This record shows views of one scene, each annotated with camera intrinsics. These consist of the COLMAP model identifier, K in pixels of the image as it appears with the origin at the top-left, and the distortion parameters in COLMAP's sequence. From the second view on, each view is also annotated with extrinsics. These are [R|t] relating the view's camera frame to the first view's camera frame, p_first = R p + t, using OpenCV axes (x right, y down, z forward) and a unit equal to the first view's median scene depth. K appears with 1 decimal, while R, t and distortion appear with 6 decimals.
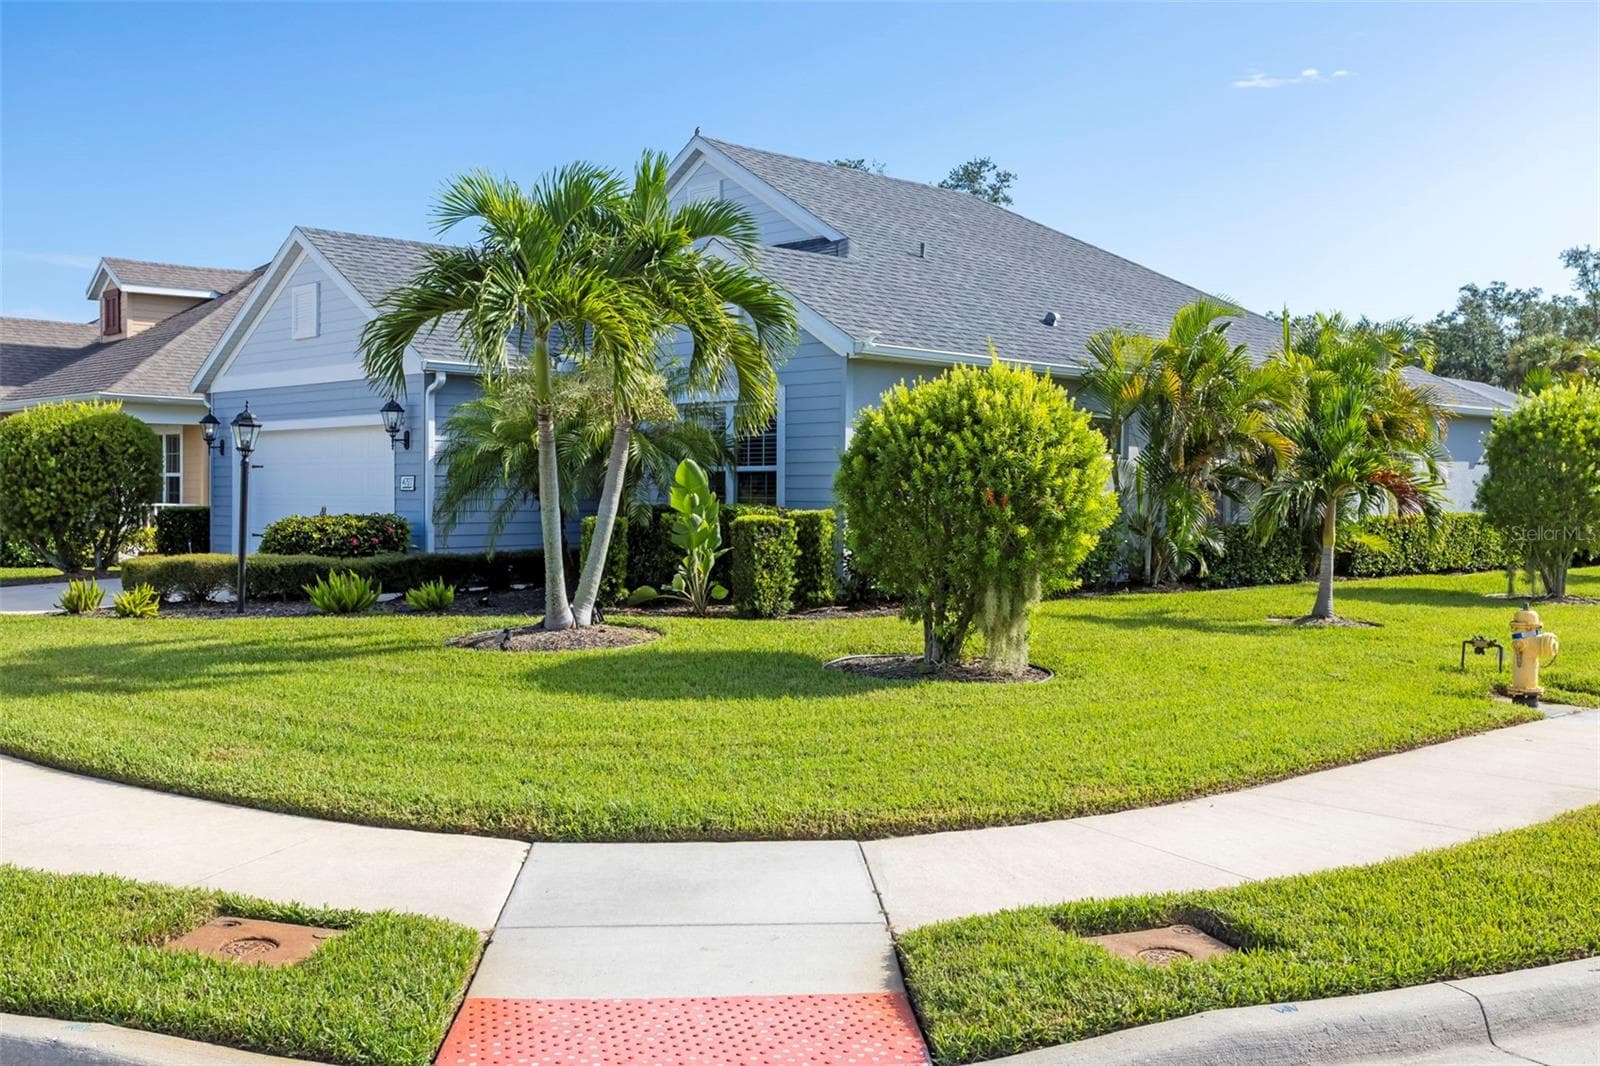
lens RADIAL K [[1034.5, 0, 800.0], [0, 1034.5, 533.0], [0, 0, 1]] dist [-0.082848, 0.094249]
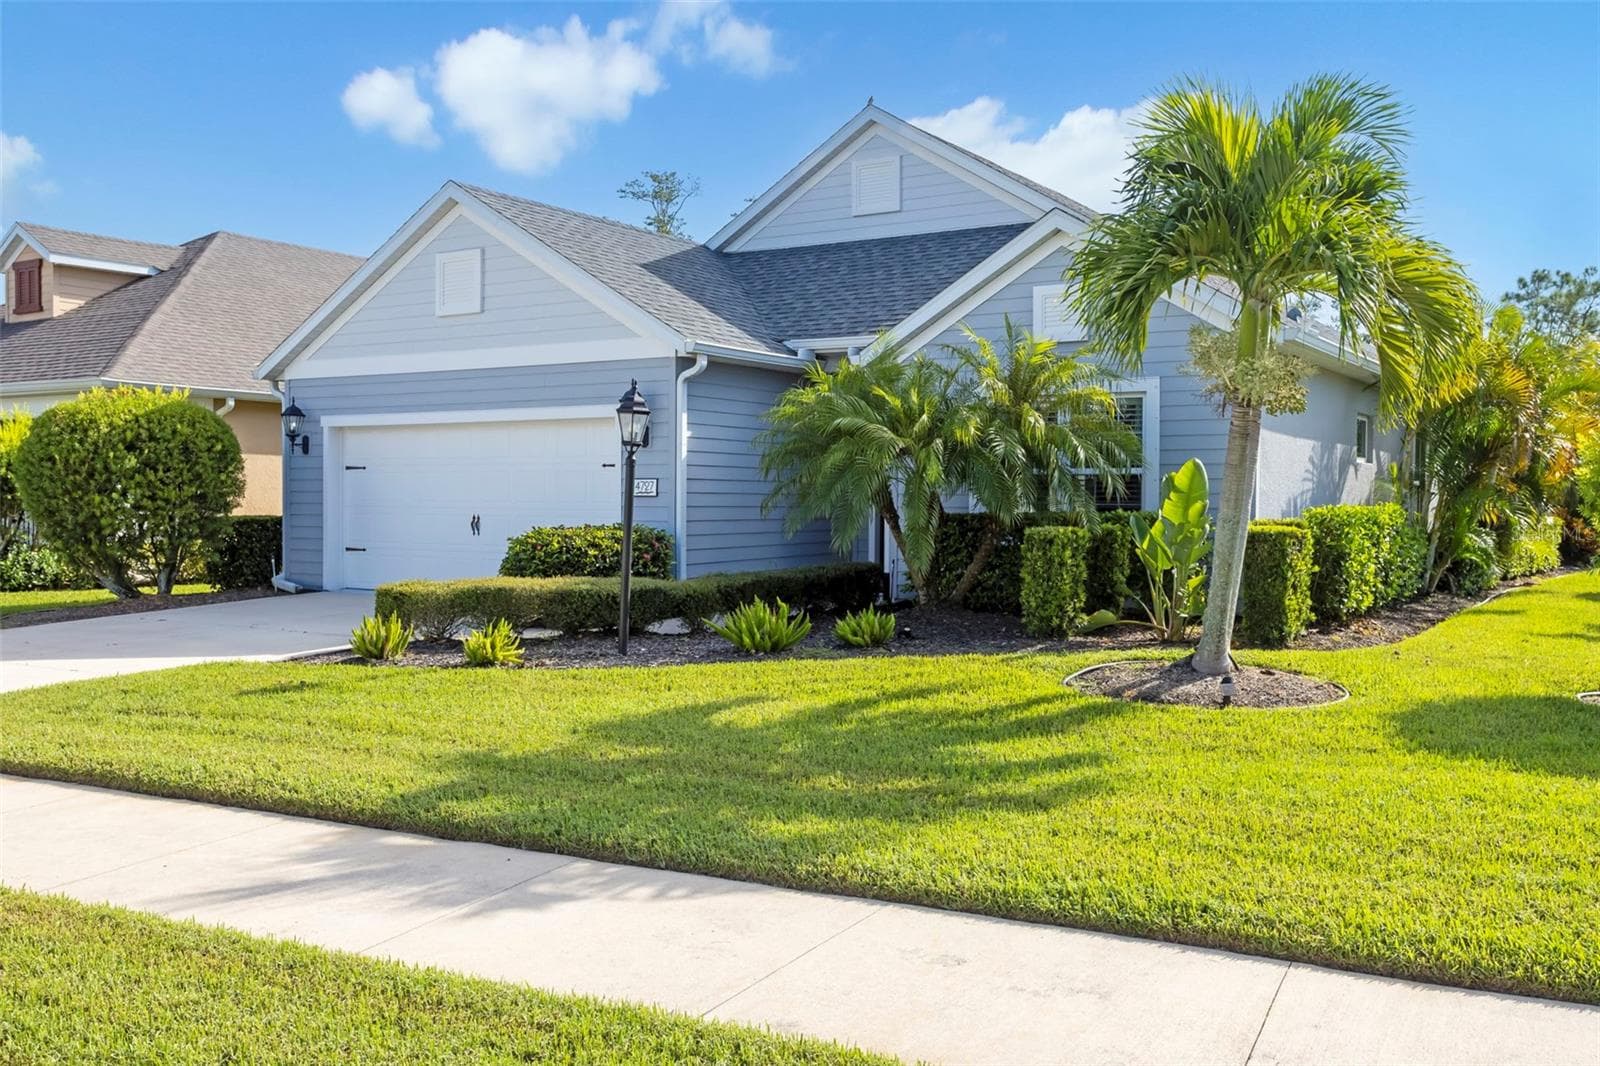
lens RADIAL K [[1012.3, 0, 800.0], [0, 1012.3, 533.0], [0, 0, 1]] dist [0.001537, 0.027563]
pose [[0.991203, -0.006055, 0.132212, -0.314623], [0.006685, 0.999968, -0.004318, -0.006132], [-0.132182, 0.005164, 0.991212, 0.135838]]
